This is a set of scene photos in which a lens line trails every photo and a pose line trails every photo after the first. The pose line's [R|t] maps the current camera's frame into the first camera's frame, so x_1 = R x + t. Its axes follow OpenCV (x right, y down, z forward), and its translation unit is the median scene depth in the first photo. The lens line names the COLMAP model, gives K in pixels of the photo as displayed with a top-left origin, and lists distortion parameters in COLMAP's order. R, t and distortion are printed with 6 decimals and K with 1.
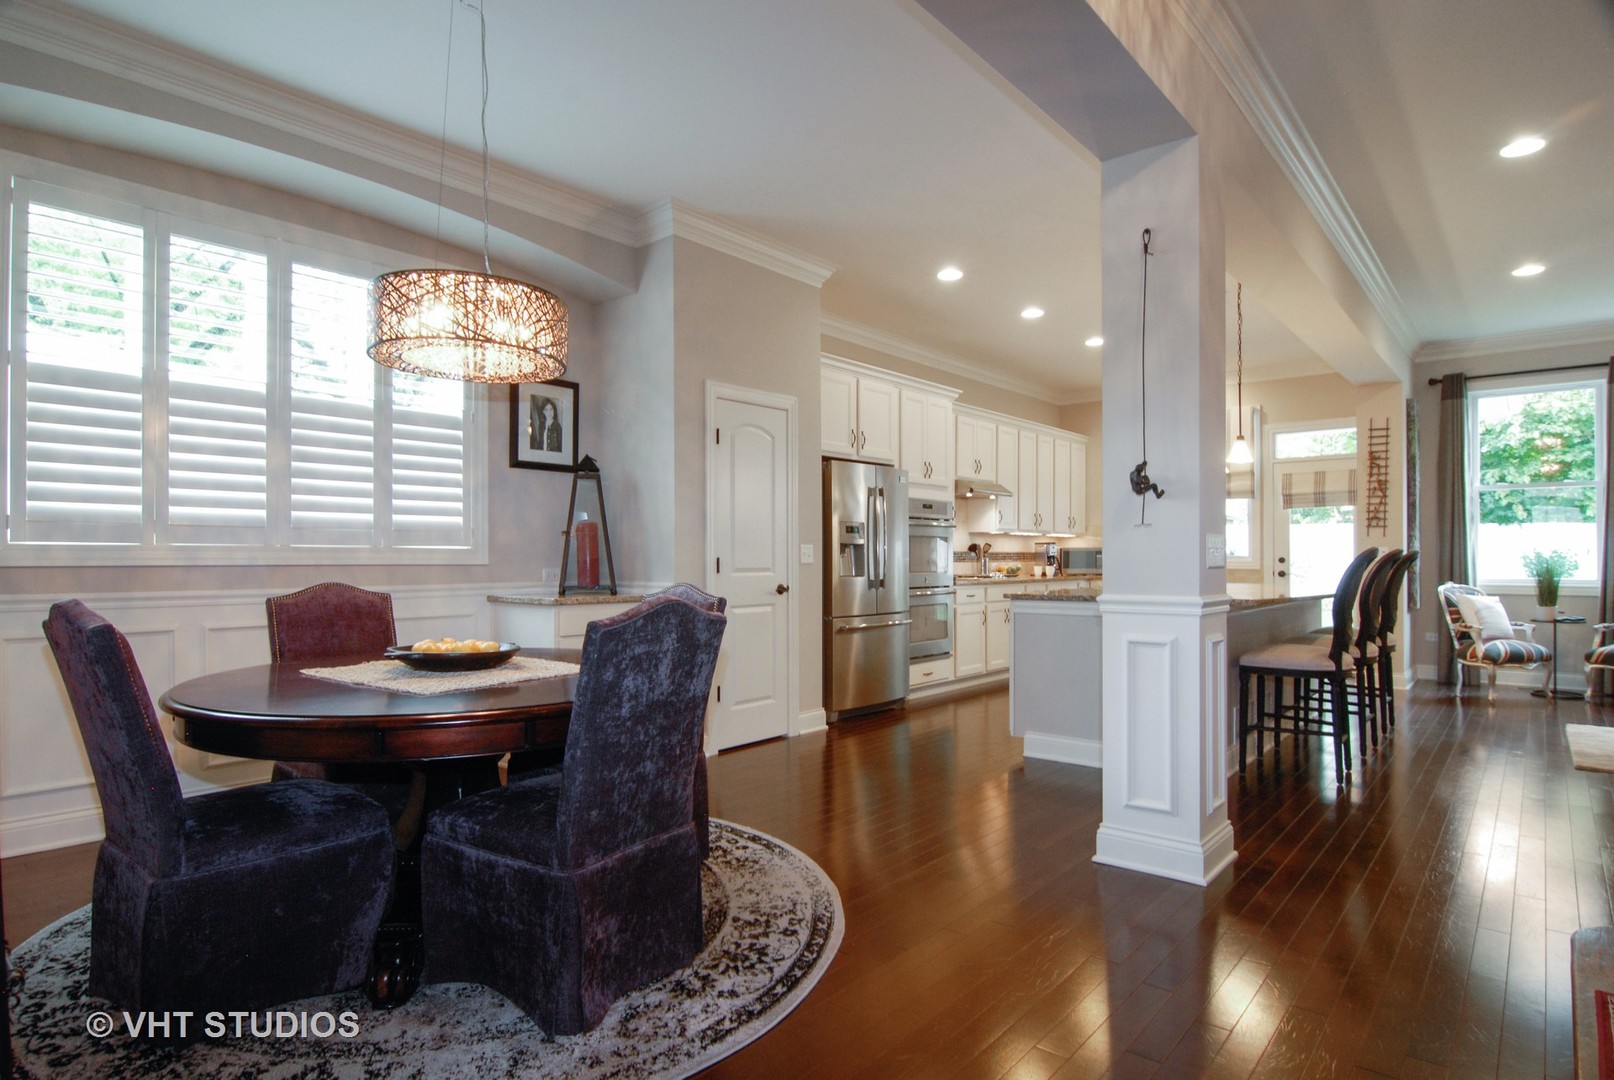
lens RADIAL K [[893.2, 0, 800.4], [0, 893.2, 550.9], [0, 0, 1]] dist [-0.013040, -0.007470]
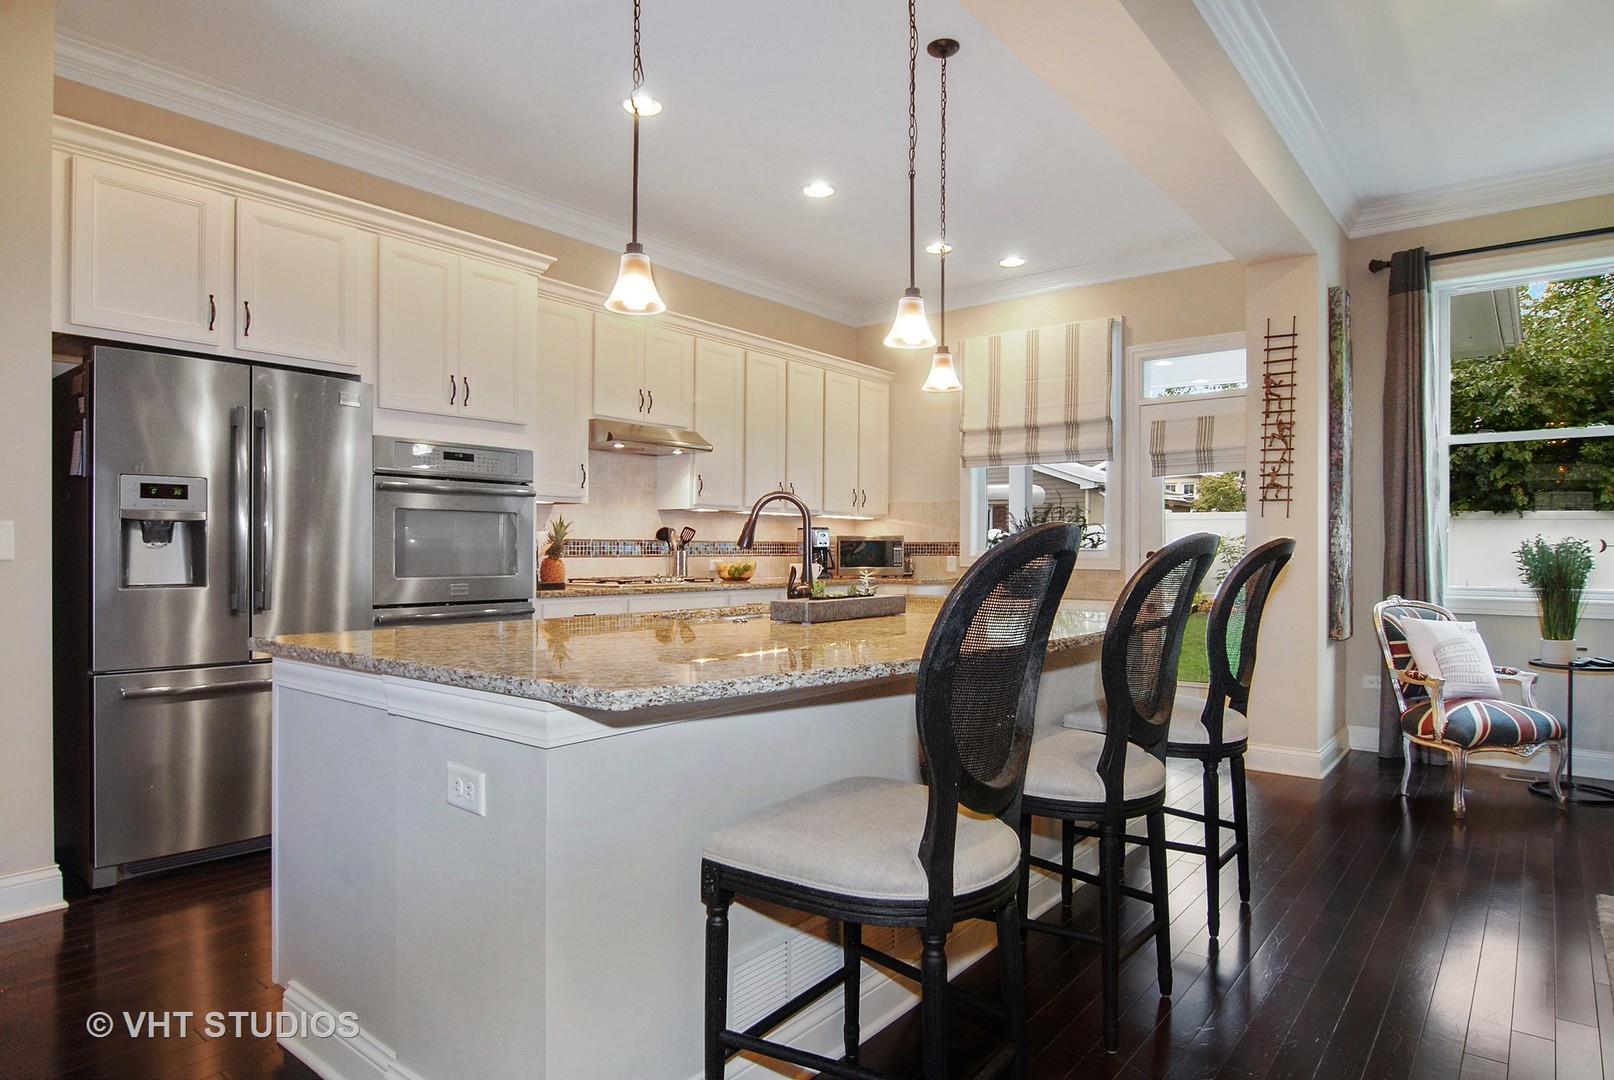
lens RADIAL K [[950.5, 0, 810.7], [0, 950.5, 546.8], [0, 0, 1]] dist [-0.011155, -0.006209]
pose [[0.999298, 0.004663, 0.037165, 0.316922], [-0.004852, 0.999976, 0.004979, 0.001779], [-0.037141, -0.005156, 0.999297, 0.380378]]
